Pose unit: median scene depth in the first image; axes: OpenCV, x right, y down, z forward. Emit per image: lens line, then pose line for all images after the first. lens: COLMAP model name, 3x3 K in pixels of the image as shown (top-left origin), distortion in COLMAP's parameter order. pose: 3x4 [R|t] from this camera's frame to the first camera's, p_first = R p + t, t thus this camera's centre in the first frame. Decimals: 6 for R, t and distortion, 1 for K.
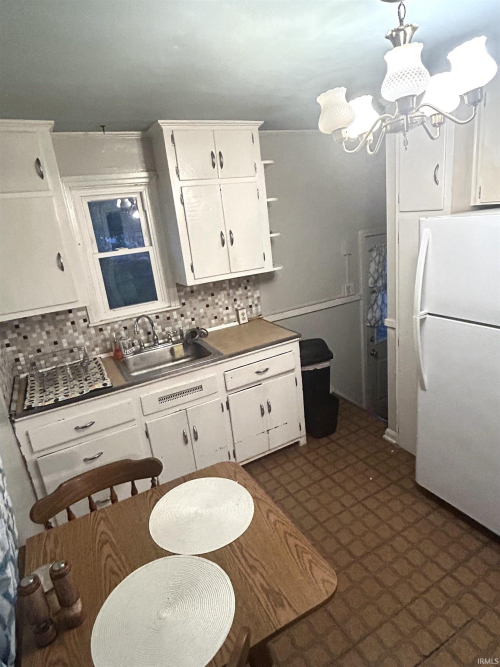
lens RADIAL K [[392.3, 0, 248.4], [0, 392.3, 334.1], [0, 0, 1]] dist [-0.004881, 0.000806]
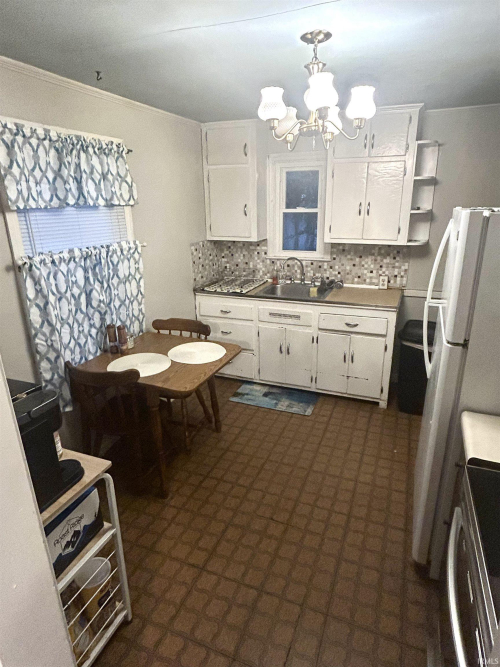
lens RADIAL K [[392.3, 0, 248.4], [0, 392.3, 334.1], [0, 0, 1]] dist [-0.004881, 0.000806]
pose [[0.624380, 0.340966, -0.702775, 0.649780], [-0.279683, 0.937638, 0.206430, -0.034219], [0.729334, 0.067663, 0.680804, -0.033338]]
